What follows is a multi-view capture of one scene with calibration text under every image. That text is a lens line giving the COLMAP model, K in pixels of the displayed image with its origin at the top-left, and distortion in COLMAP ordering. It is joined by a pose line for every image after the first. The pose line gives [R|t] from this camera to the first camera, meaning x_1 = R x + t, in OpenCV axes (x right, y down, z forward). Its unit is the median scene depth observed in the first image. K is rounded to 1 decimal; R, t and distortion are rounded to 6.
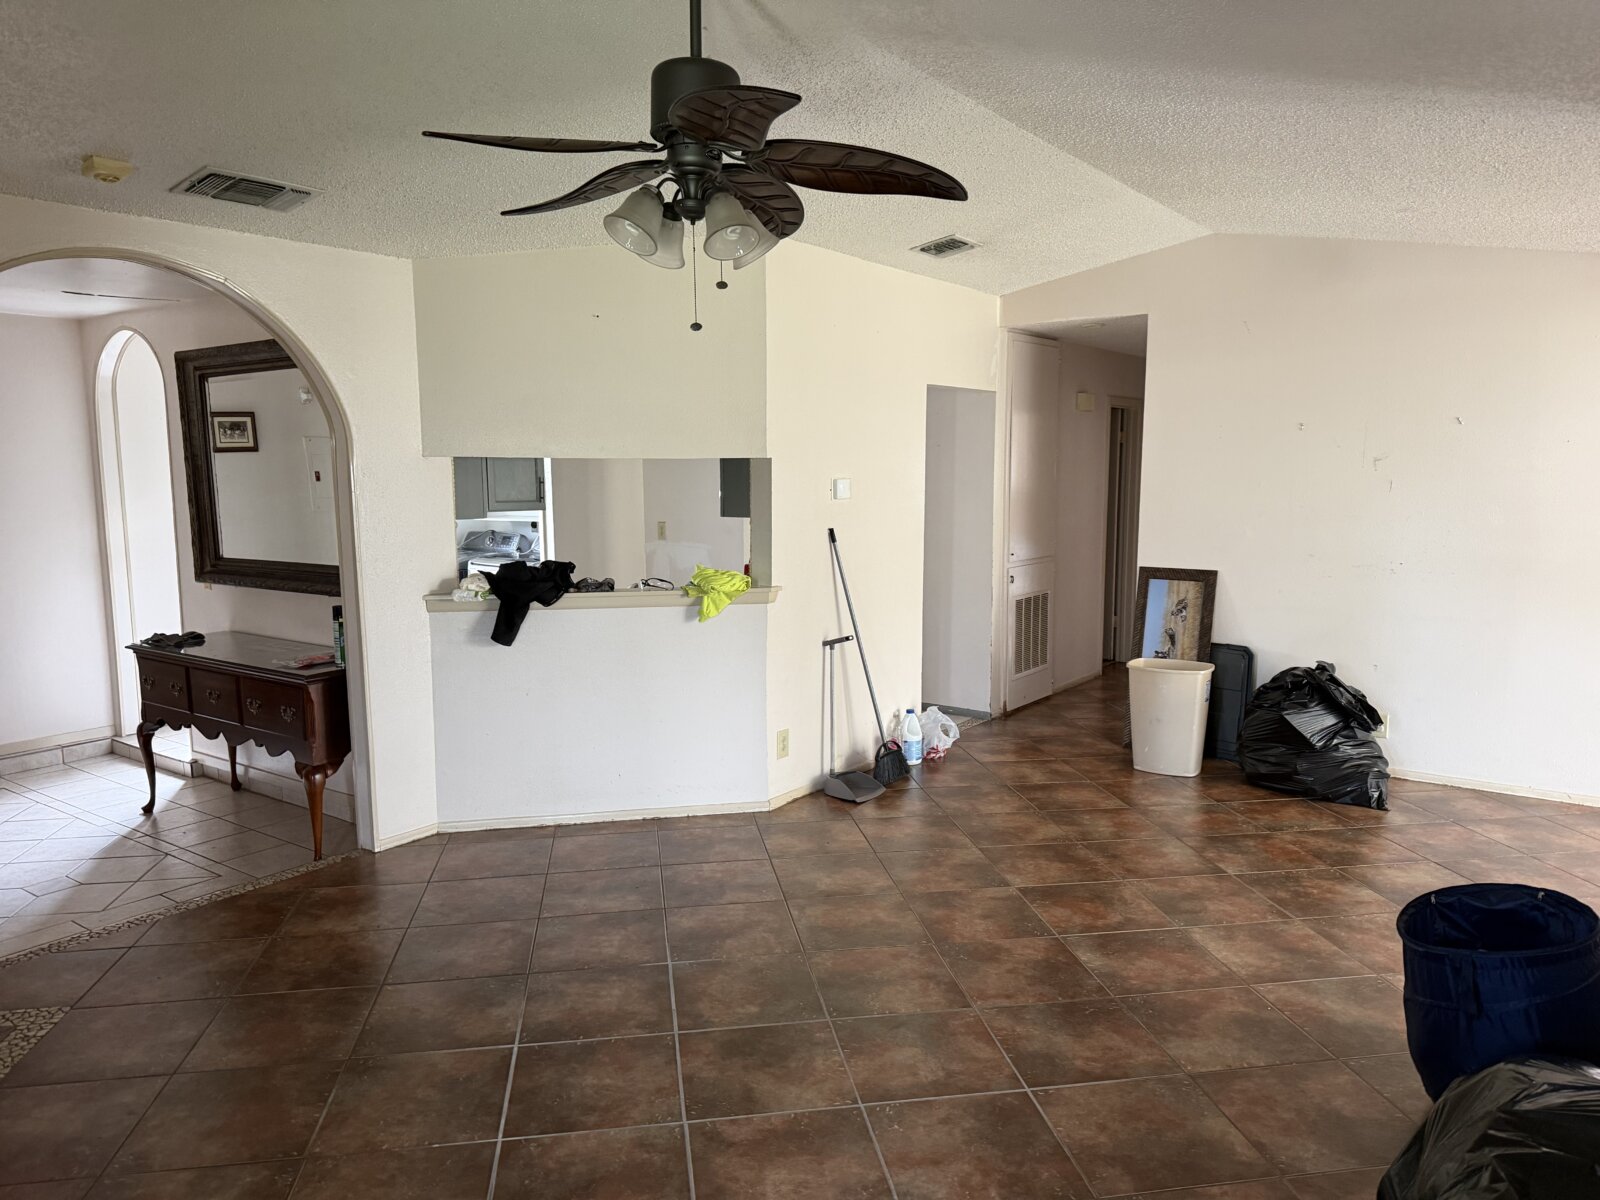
lens RADIAL K [[1126.5, 0, 806.7], [0, 1126.5, 607.5], [0, 0, 1]] dist [0.006117, -0.001644]
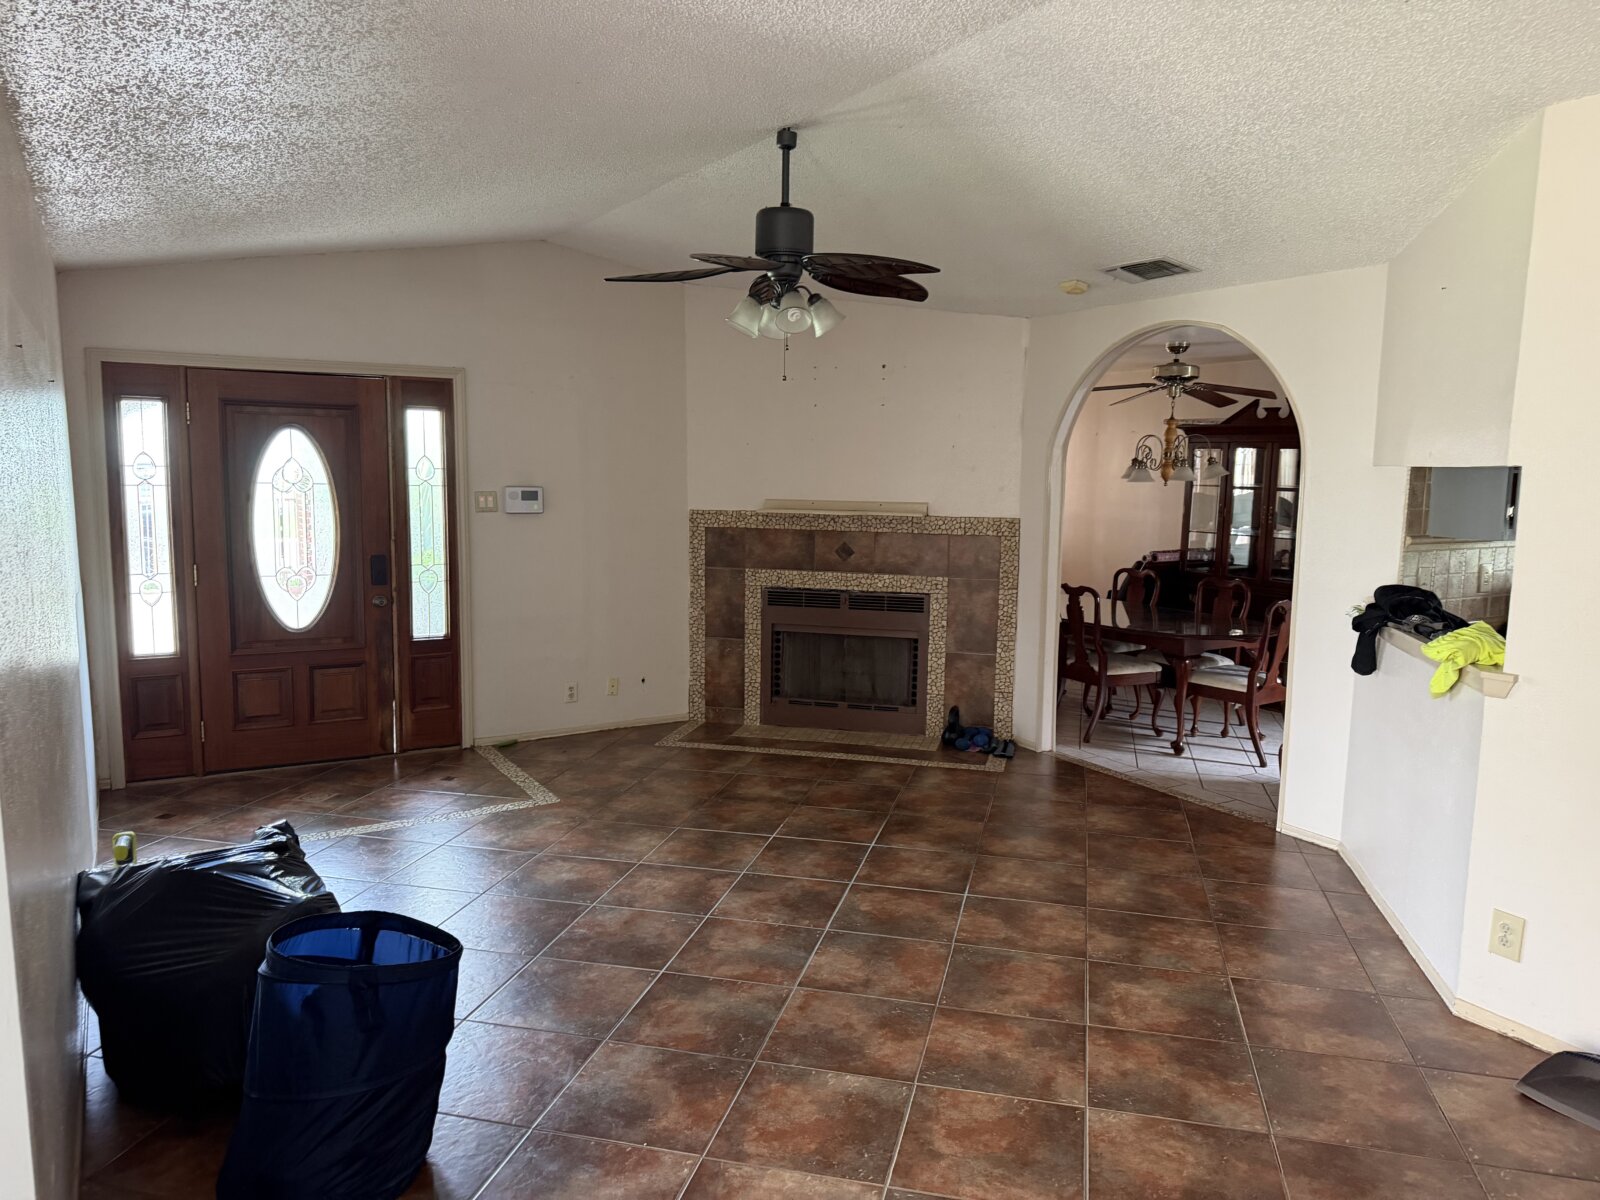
lens RADIAL K [[1126.5, 0, 803.8], [0, 1126.5, 600.8], [0, 0, 1]] dist [0.006117, -0.001644]
pose [[-0.398787, 0.113245, -0.910024, 0.947435], [-0.132532, 0.974811, 0.179385, -0.164811], [0.907416, 0.192144, -0.373733, 1.188570]]
